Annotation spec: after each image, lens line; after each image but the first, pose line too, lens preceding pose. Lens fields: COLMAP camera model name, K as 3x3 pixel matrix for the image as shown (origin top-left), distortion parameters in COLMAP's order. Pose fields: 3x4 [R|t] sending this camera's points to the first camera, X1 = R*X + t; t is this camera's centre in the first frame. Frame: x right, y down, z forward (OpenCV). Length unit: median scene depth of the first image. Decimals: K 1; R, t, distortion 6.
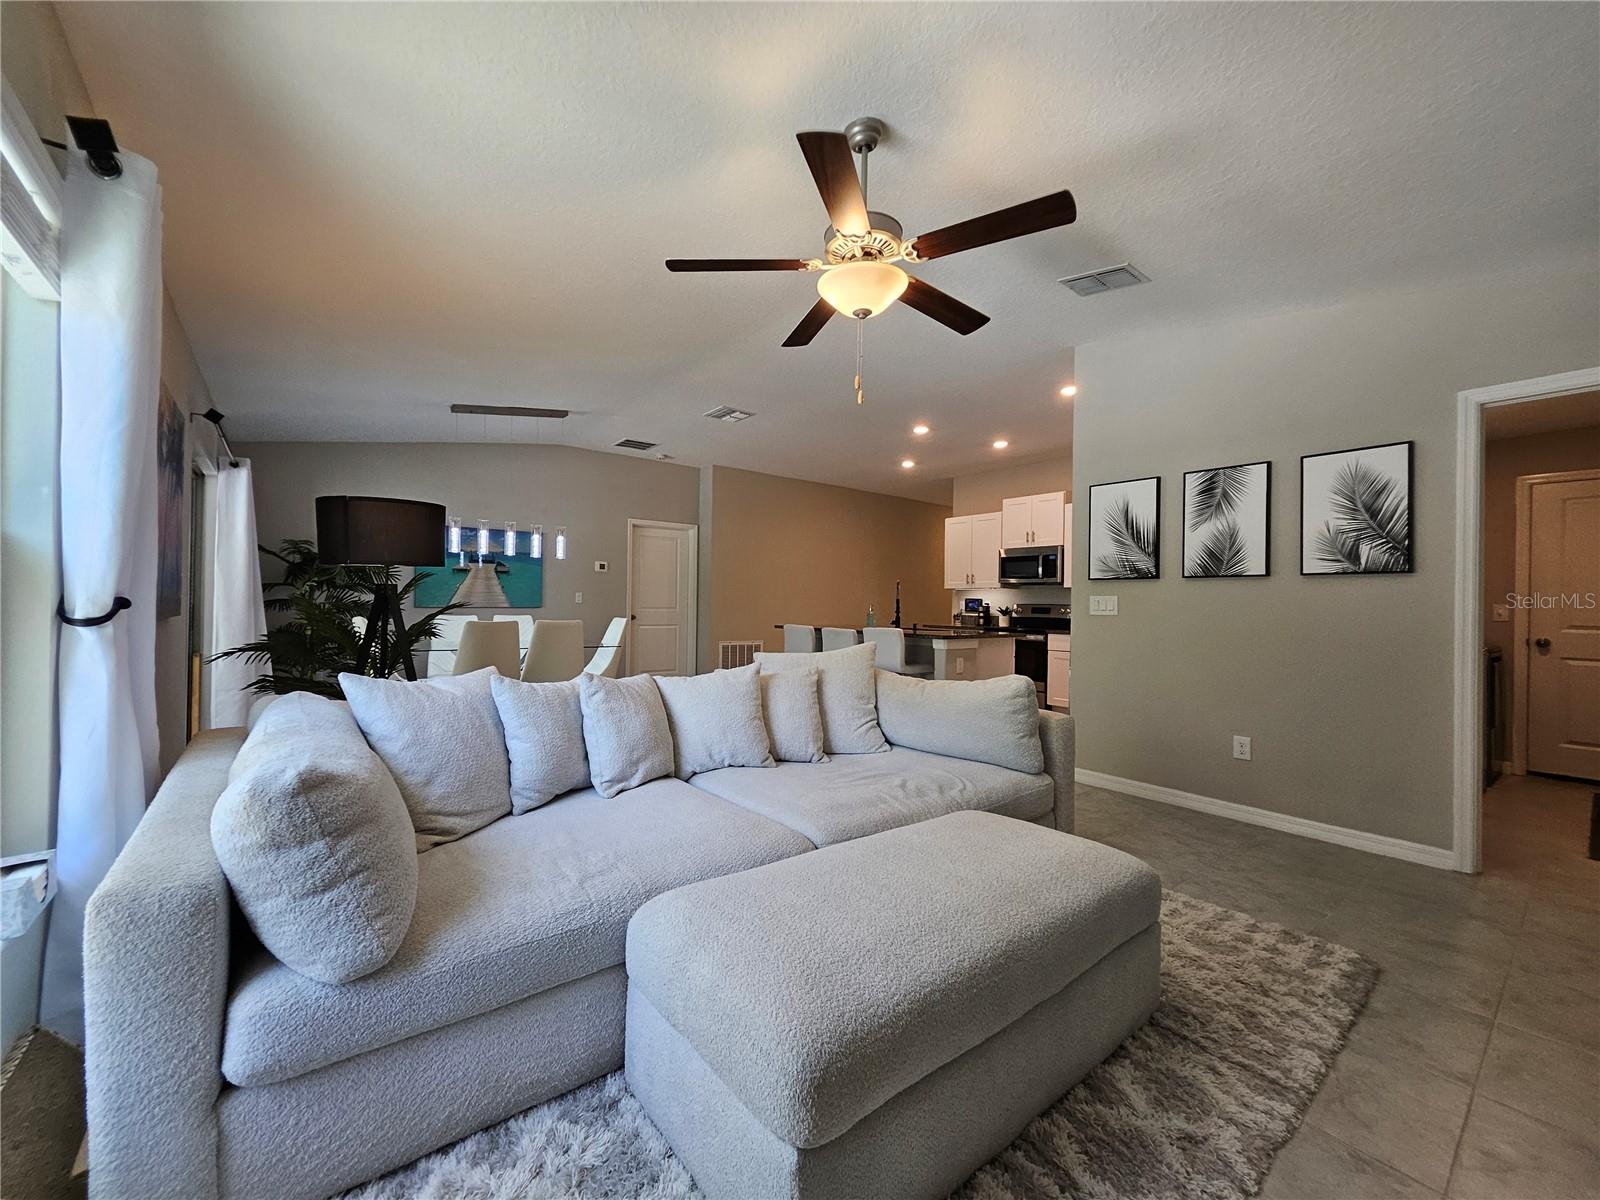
lens RADIAL K [[631.5, 0, 787.0], [0, 631.5, 601.4], [0, 0, 1]] dist [0.005357, -0.003198]
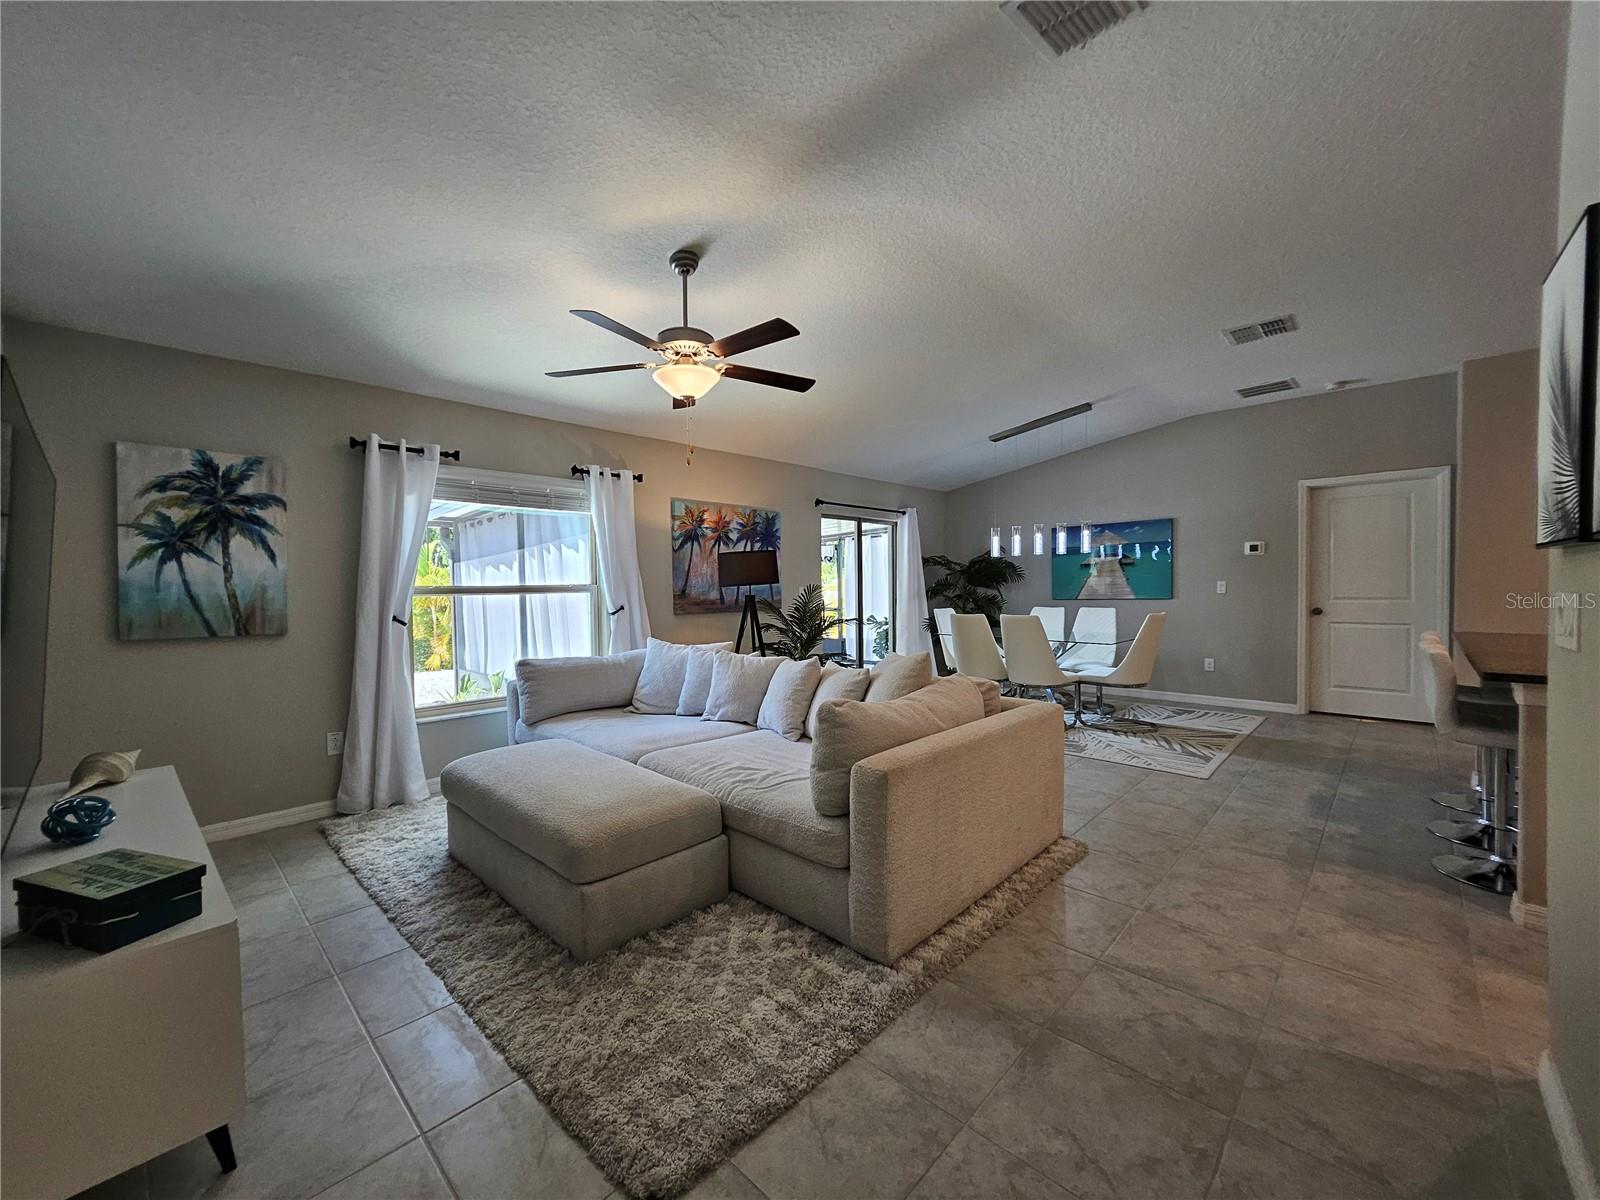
lens RADIAL K [[631.5, 0, 792.4], [0, 631.5, 607.7], [0, 0, 1]] dist [0.005357, -0.003198]
pose [[0.142843, 0.014517, -0.989639, 0.429389], [0.024395, 0.999537, 0.018184, -0.007771], [0.989445, -0.026739, 0.142422, 0.294552]]
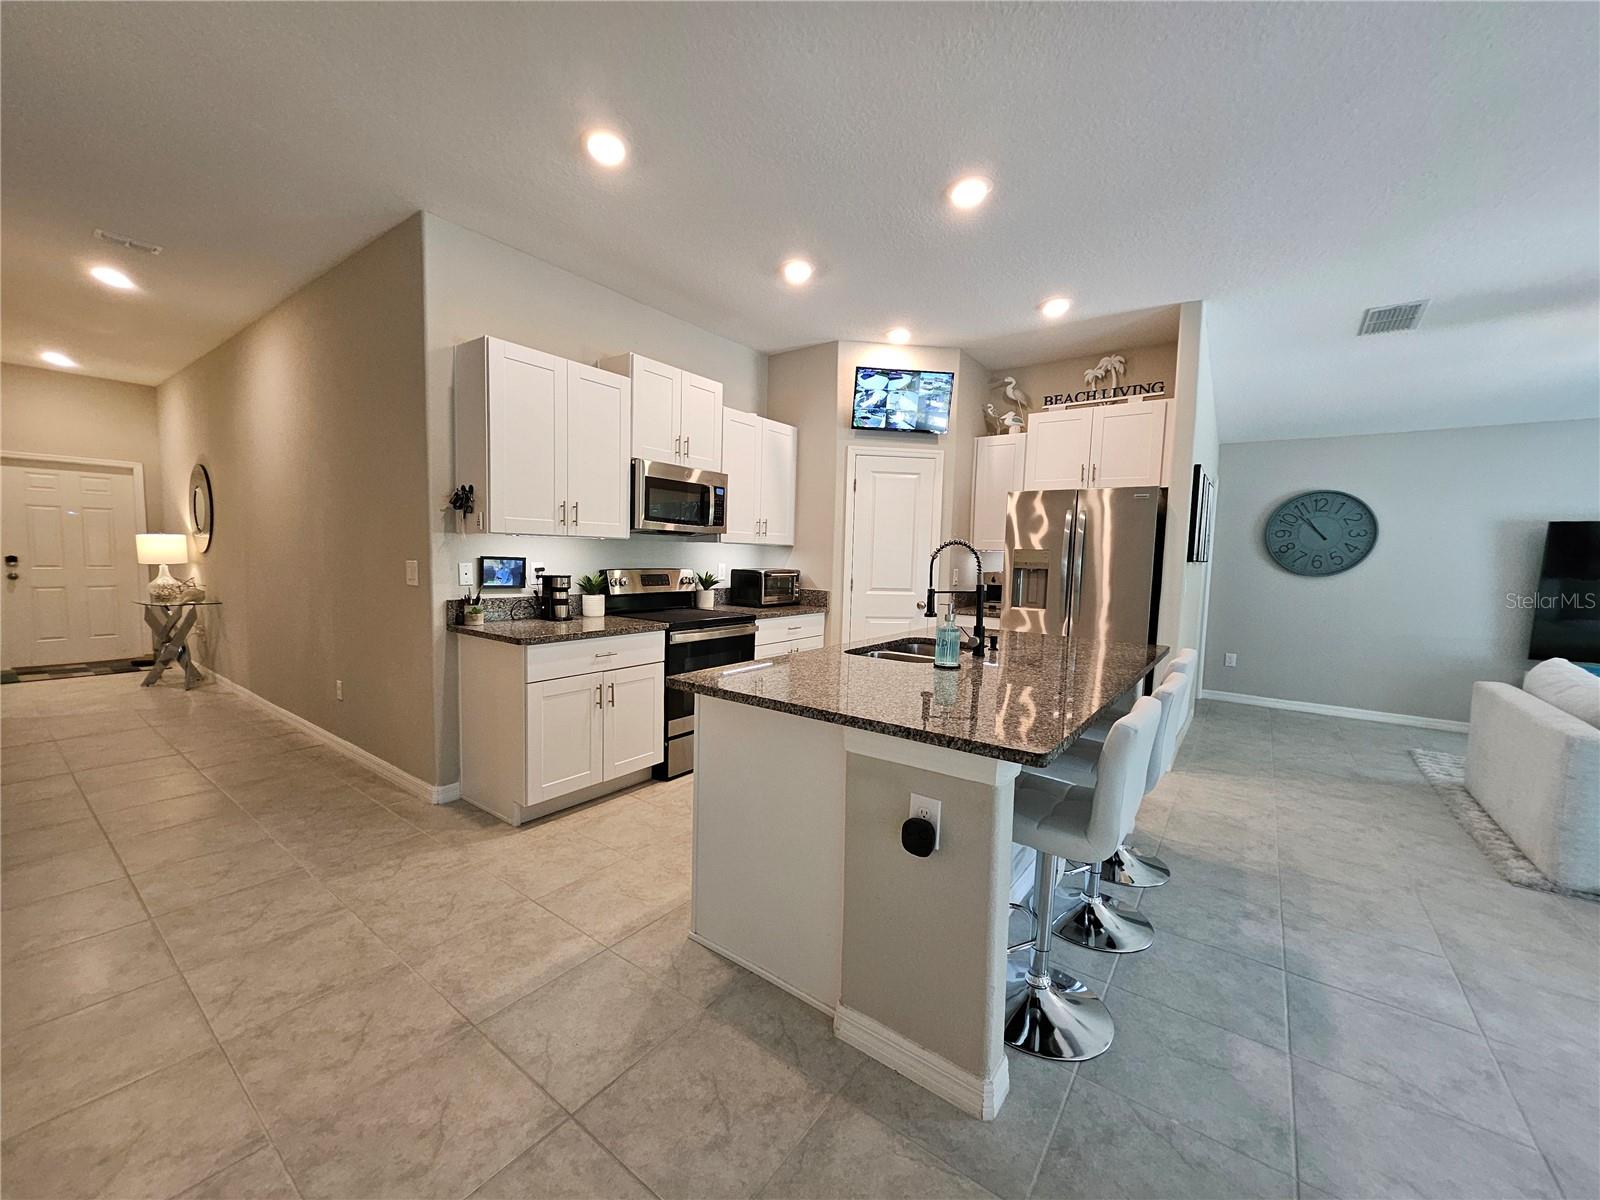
lens RADIAL K [[631.5, 0, 787.6], [0, 631.5, 594.7], [0, 0, 1]] dist [0.005357, -0.003198]
pose [[-0.266929, -0.085229, 0.959940, -0.167548], [-0.036002, 0.996268, 0.078444, -0.020760], [-0.963044, -0.013620, -0.269001, 1.037071]]
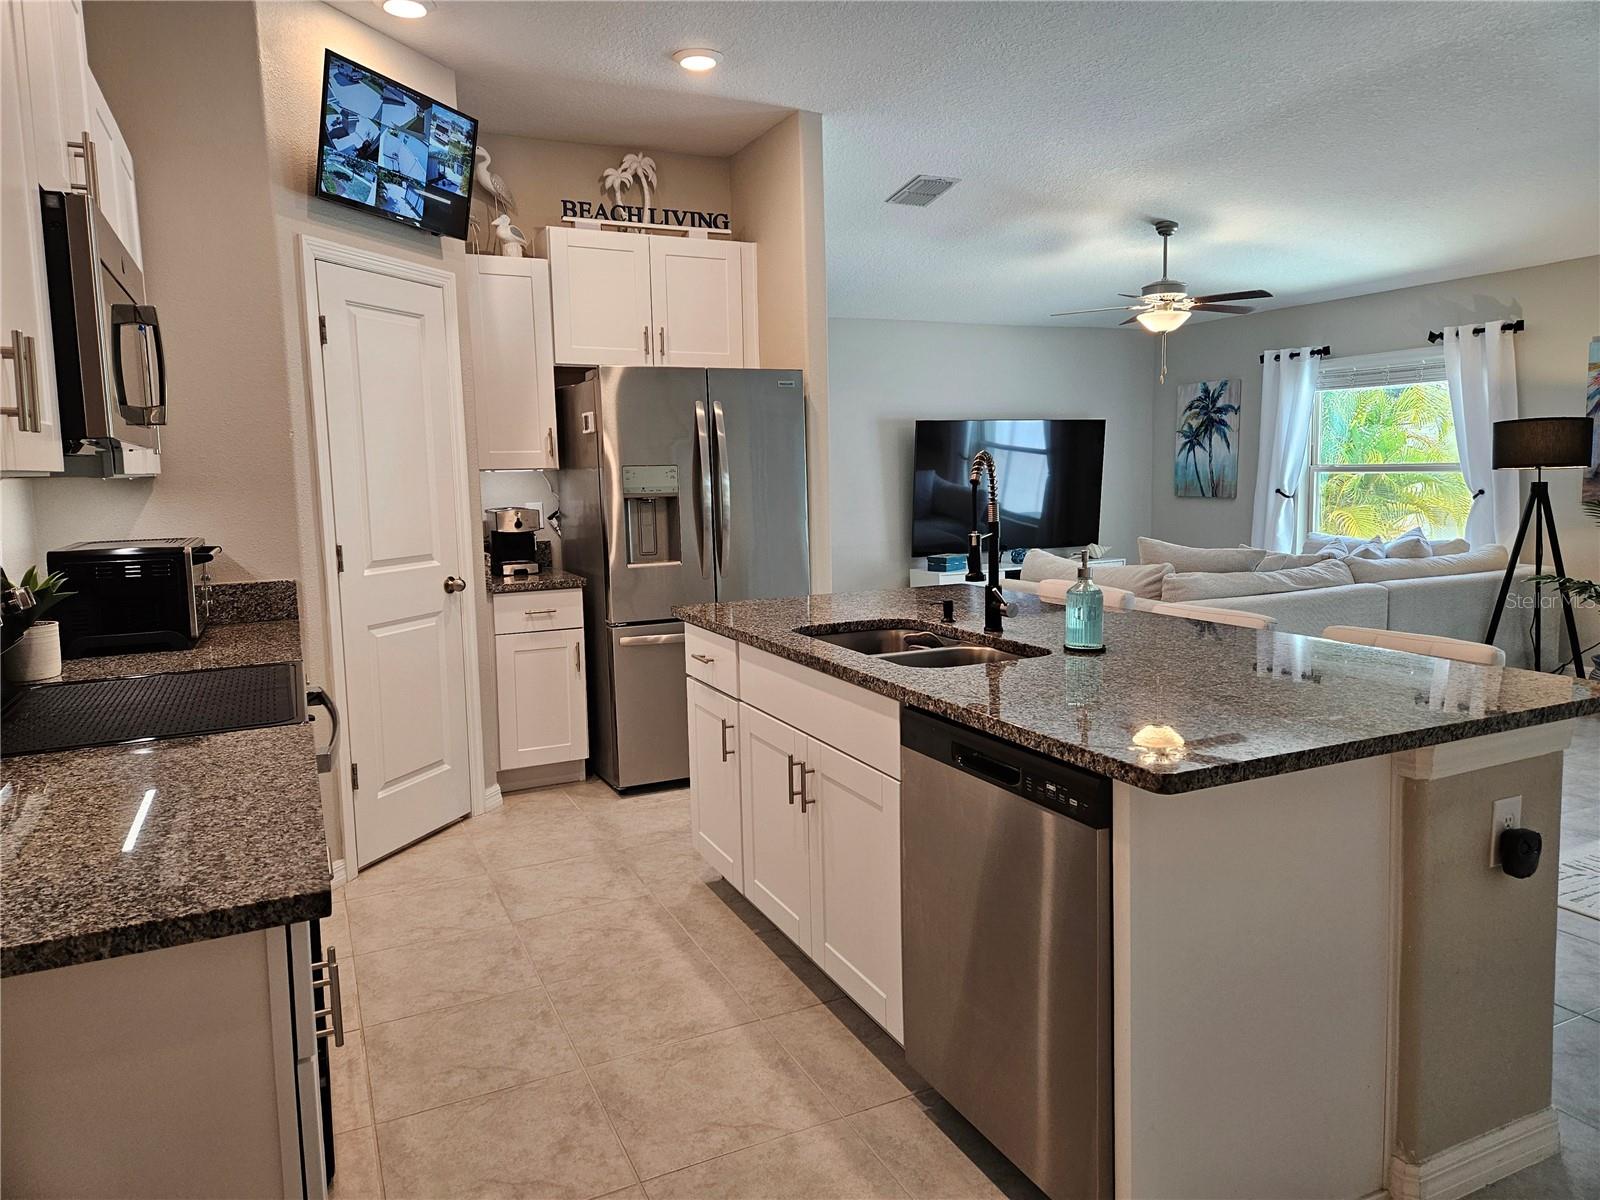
lens RADIAL K [[1056.6, 0, 806.2], [0, 1056.6, 594.7], [0, 0, 1]] dist [0.031668, -0.015893]
pose [[-0.978653, -0.019454, 0.204596, 0.133931], [0.004622, 0.993175, 0.116542, -0.021637], [-0.205467, 0.114999, -0.971884, 1.227018]]
